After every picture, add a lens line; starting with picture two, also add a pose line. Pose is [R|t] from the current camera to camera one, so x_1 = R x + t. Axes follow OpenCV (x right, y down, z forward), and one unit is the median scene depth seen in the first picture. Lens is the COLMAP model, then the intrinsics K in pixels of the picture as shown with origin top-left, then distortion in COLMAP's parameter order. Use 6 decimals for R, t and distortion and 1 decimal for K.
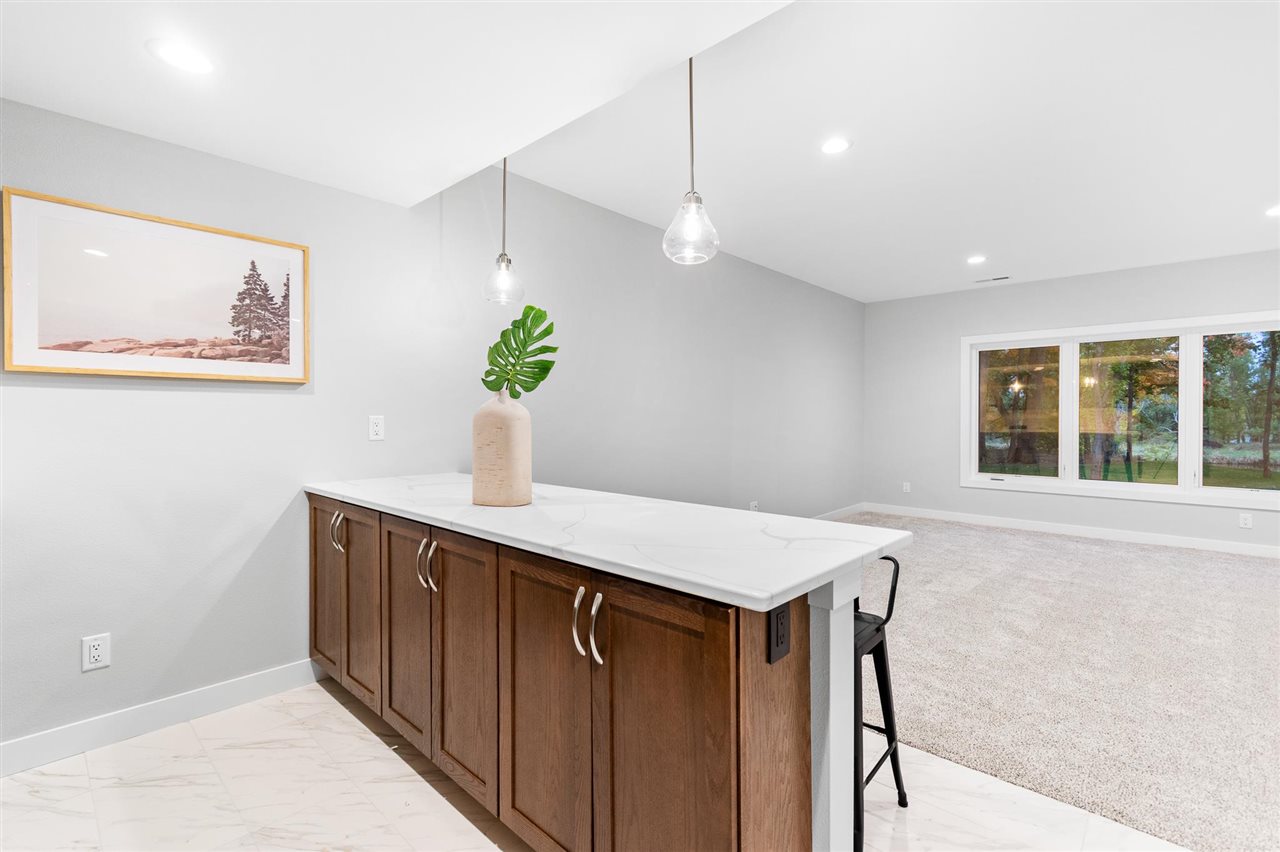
lens RADIAL K [[578.9, 0, 638.3], [0, 578.9, 419.6], [0, 0, 1]] dist [0.001461, -0.000439]
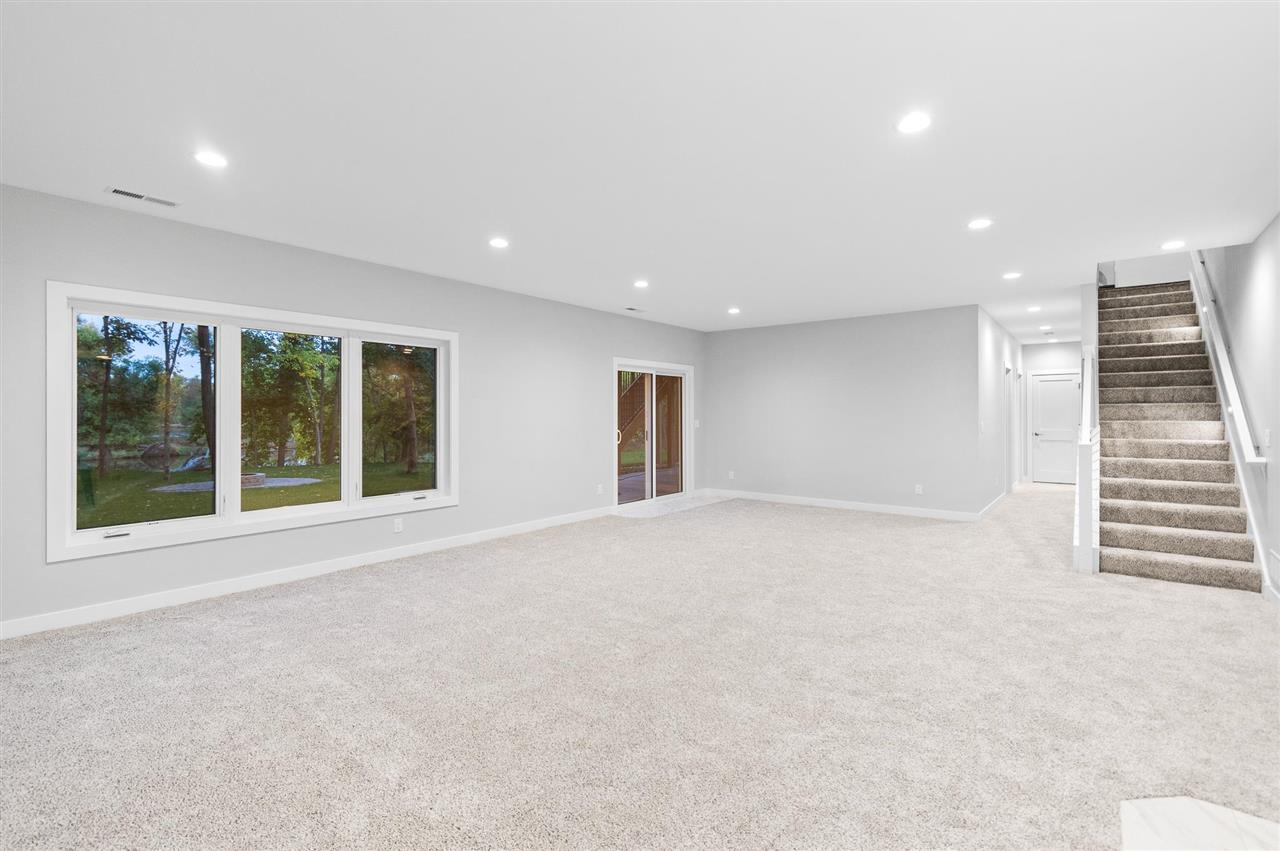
lens RADIAL K [[578.9, 0, 634.8], [0, 578.9, 415.1], [0, 0, 1]] dist [0.001461, -0.000439]
pose [[-0.069967, -0.005197, 0.997536, -0.026047], [0.006643, 0.999962, 0.005675, -0.024174], [-0.997527, 0.007023, -0.069930, 0.517951]]
